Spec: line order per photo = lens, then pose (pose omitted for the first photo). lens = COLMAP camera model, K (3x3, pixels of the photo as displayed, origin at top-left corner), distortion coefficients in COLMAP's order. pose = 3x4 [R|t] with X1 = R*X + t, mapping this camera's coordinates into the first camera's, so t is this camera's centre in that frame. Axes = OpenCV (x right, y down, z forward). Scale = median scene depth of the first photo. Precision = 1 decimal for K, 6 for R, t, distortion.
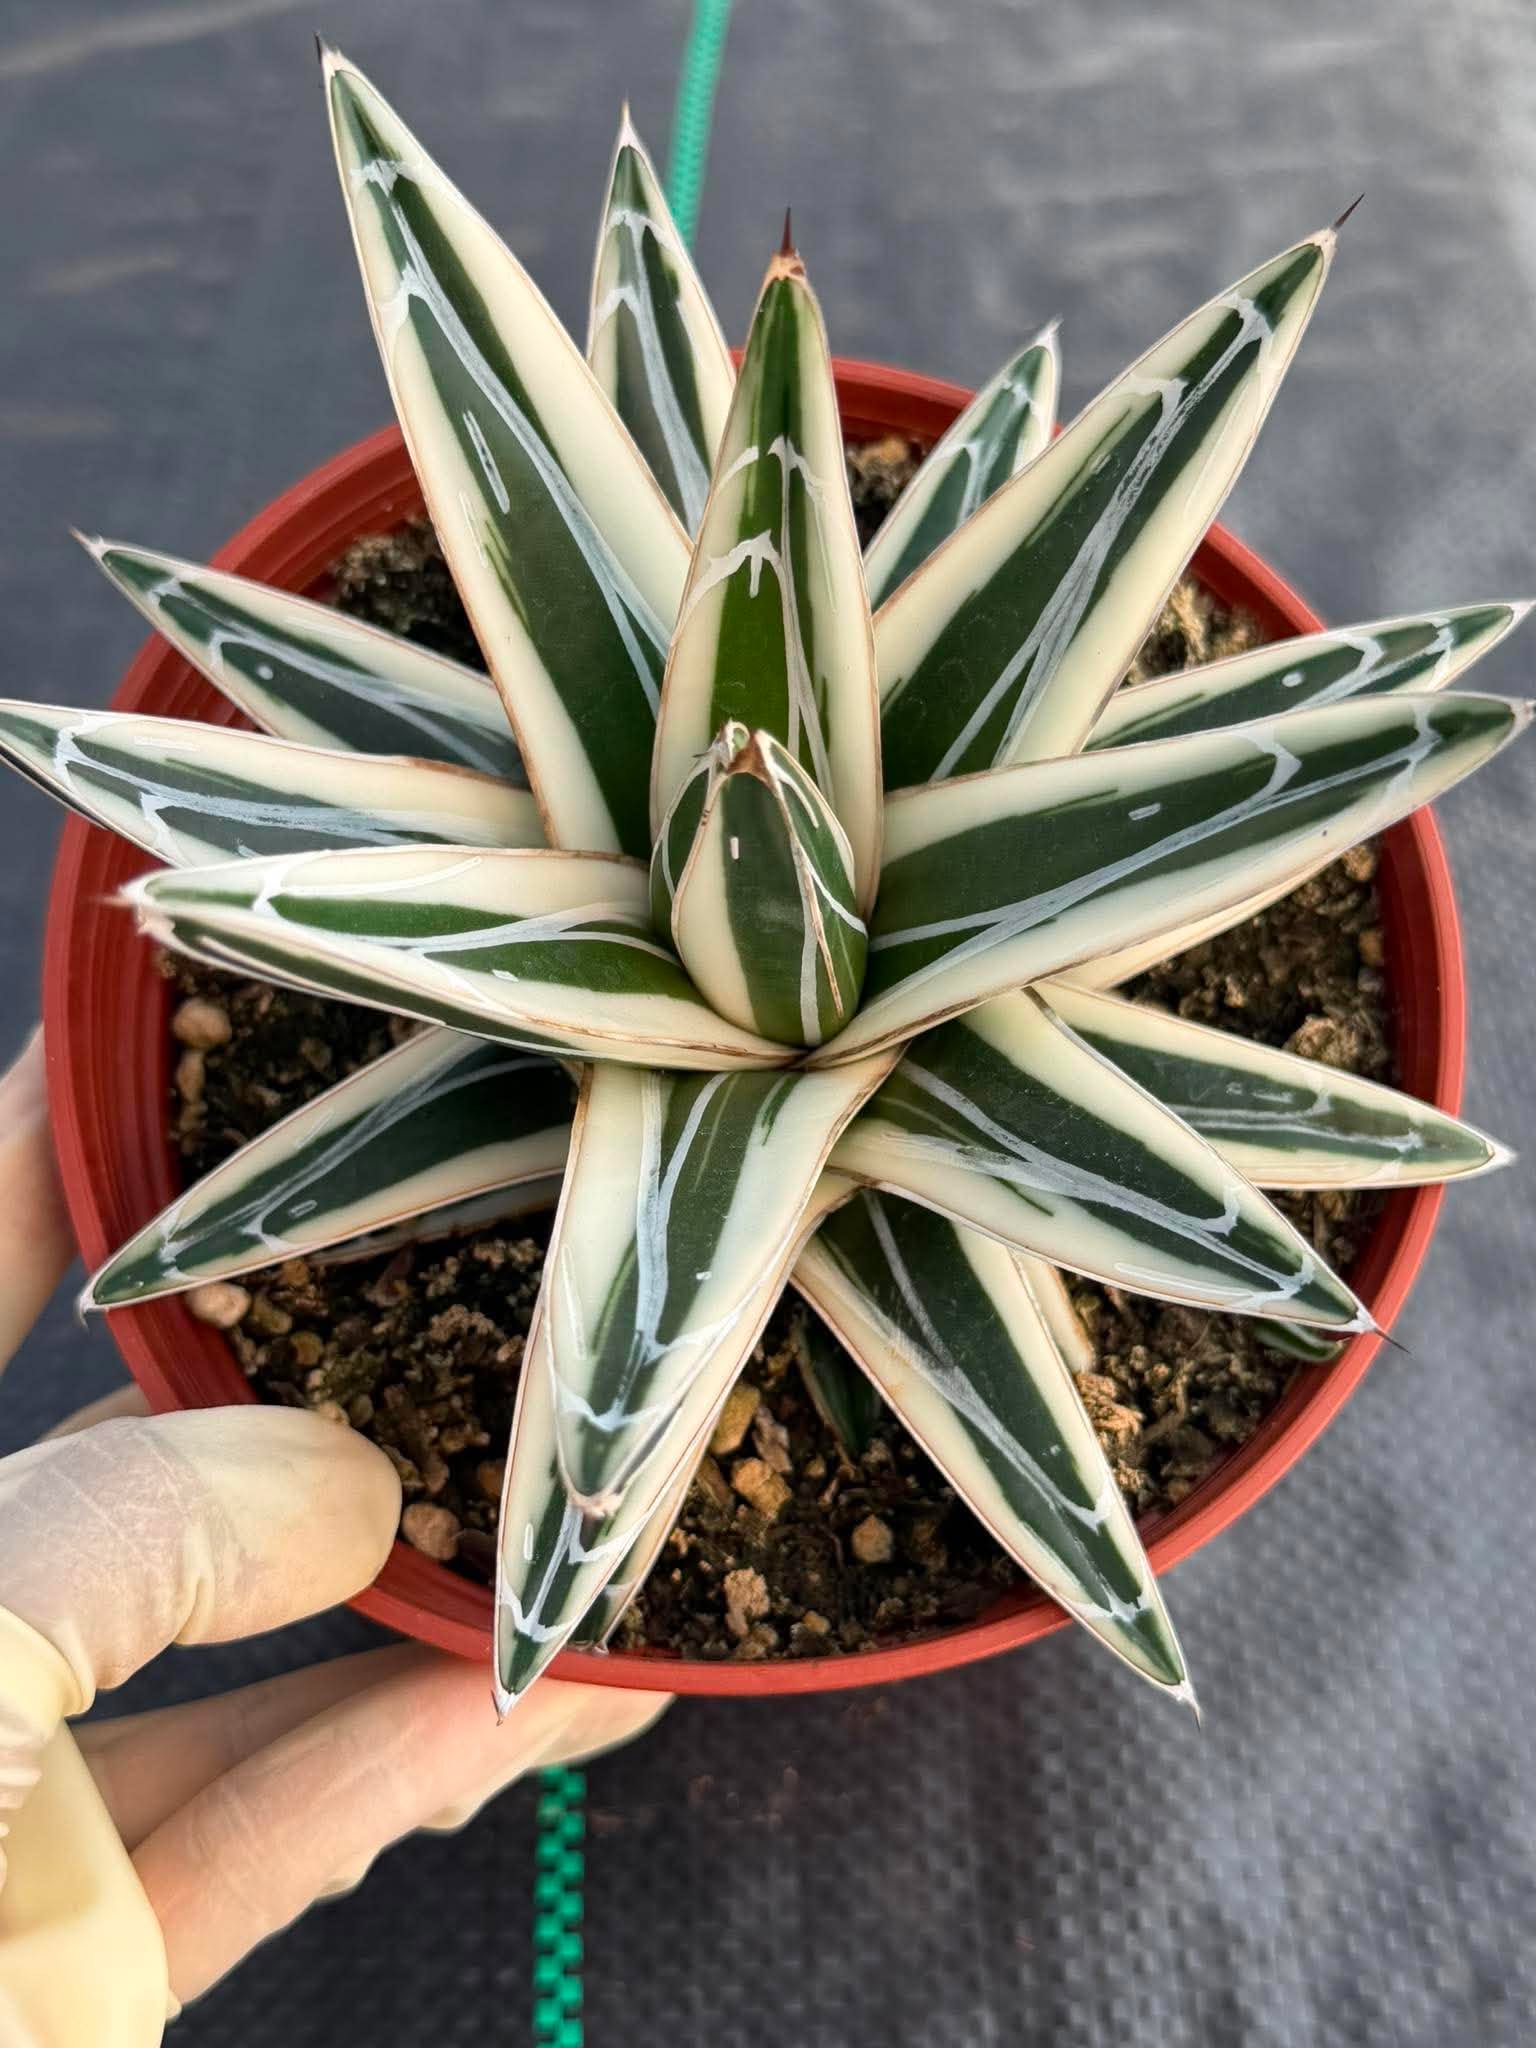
lens RADIAL K [[2596.0, 0, 722.0], [0, 2596.0, 998.2], [0, 0, 1]] dist [0.295961, -0.980299]
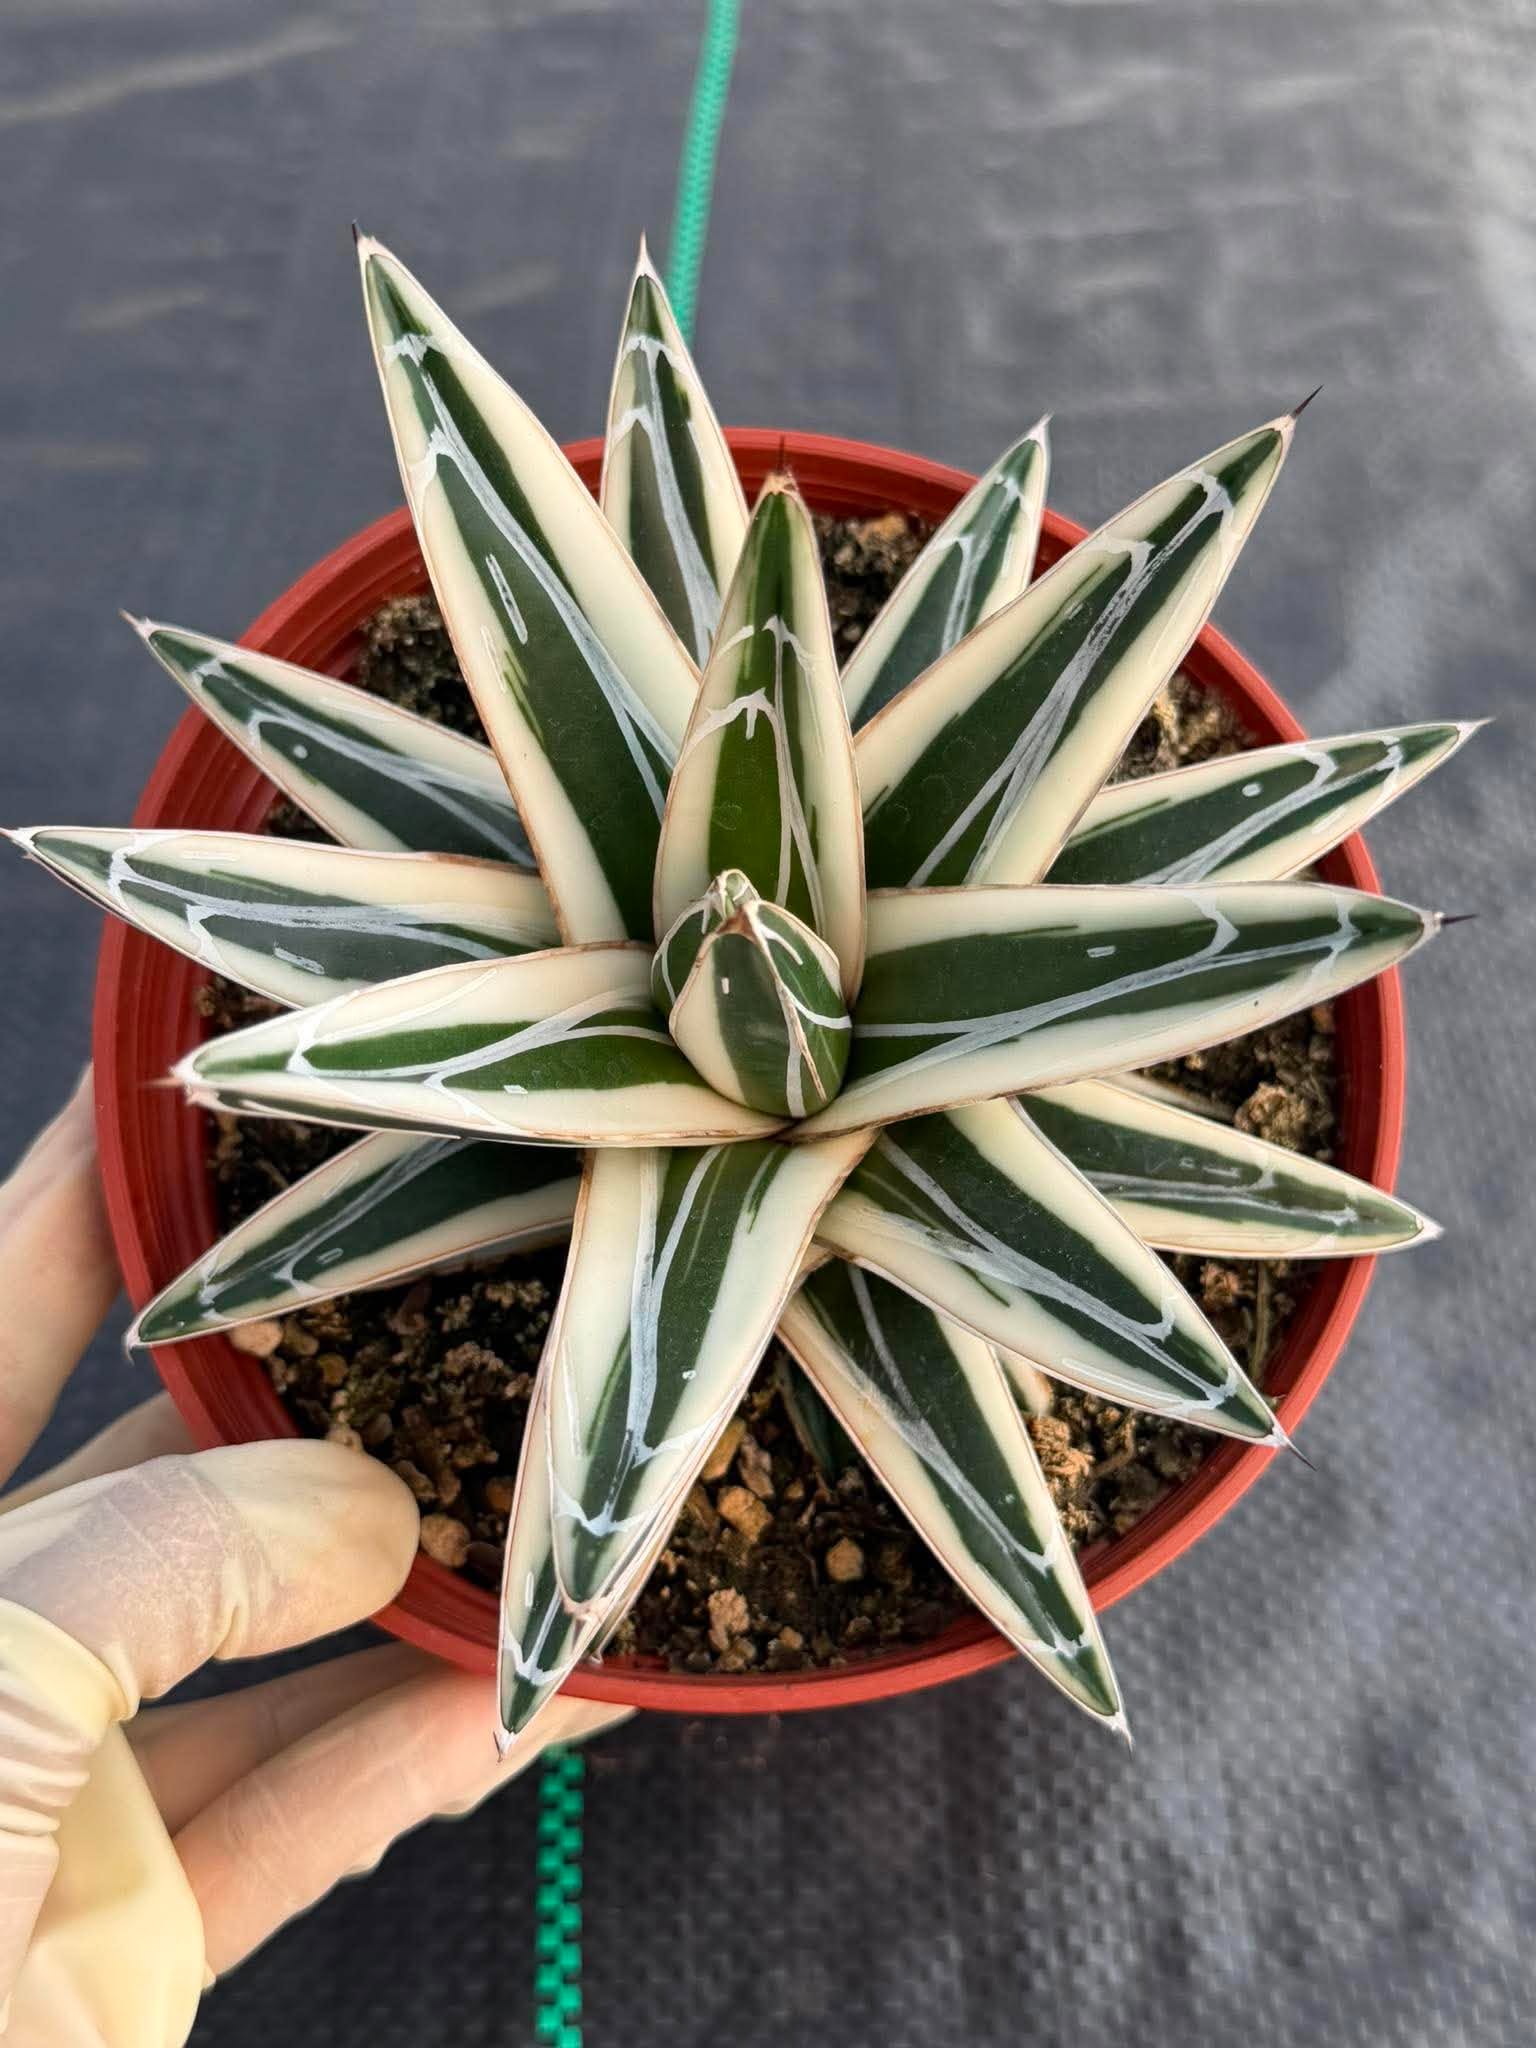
lens RADIAL K [[2596.0, 0, 722.0], [0, 2596.0, 998.2], [0, 0, 1]] dist [0.295961, -0.980299]
pose [[0.999755, 0.020402, -0.008607, 0.010903], [-0.019698, 0.996977, 0.075158, -0.113160], [0.010114, -0.074970, 0.997134, -0.081230]]
